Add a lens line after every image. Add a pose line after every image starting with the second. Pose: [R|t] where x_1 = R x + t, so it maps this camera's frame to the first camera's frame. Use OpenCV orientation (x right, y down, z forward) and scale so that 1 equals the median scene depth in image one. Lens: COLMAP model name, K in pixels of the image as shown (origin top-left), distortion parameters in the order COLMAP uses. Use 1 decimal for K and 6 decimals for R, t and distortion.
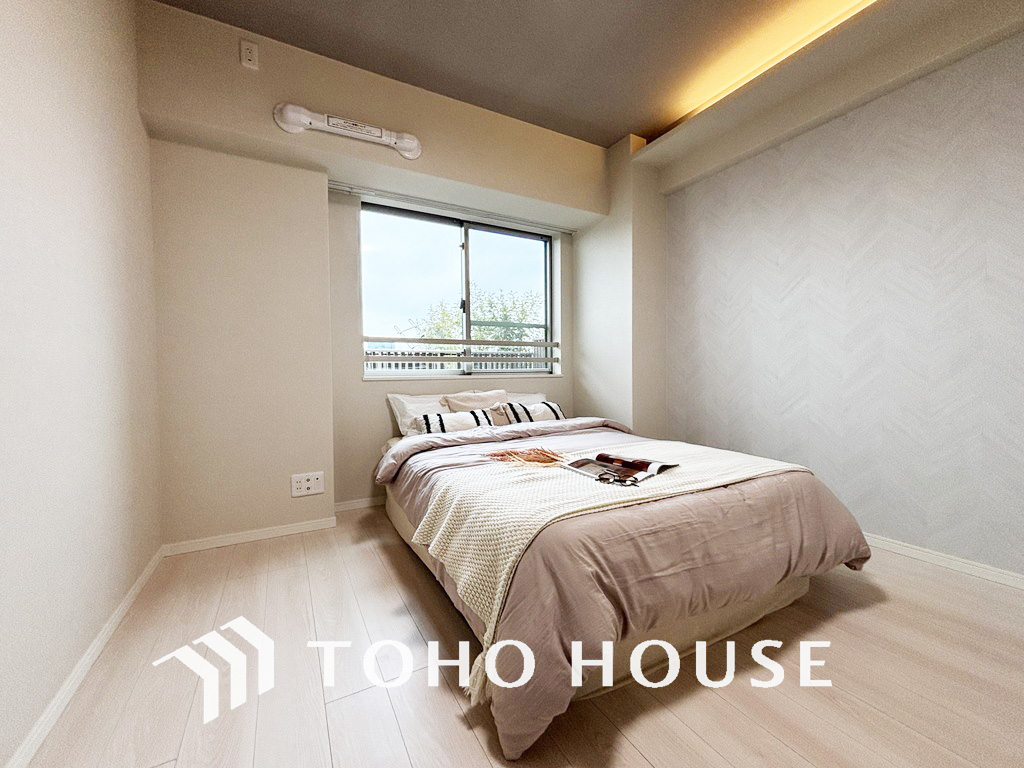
lens RADIAL K [[409.6, 0, 507.9], [0, 409.6, 383.7], [0, 0, 1]] dist [-0.000629, -0.000325]
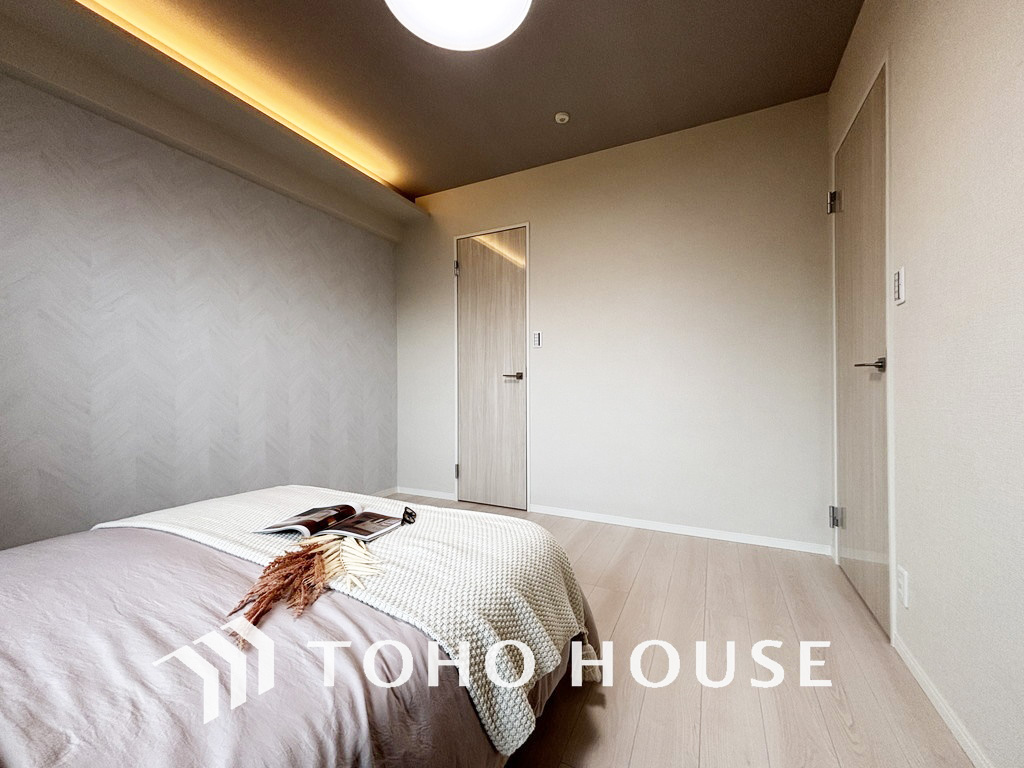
lens RADIAL K [[409.6, 0, 507.9], [0, 409.6, 383.7], [0, 0, 1]] dist [-0.000629, -0.000325]
pose [[-0.567849, 0.028623, 0.822635, -0.503911], [0.041585, 0.999117, -0.006059, -0.040102], [-0.822082, 0.030768, -0.568537, 1.001059]]
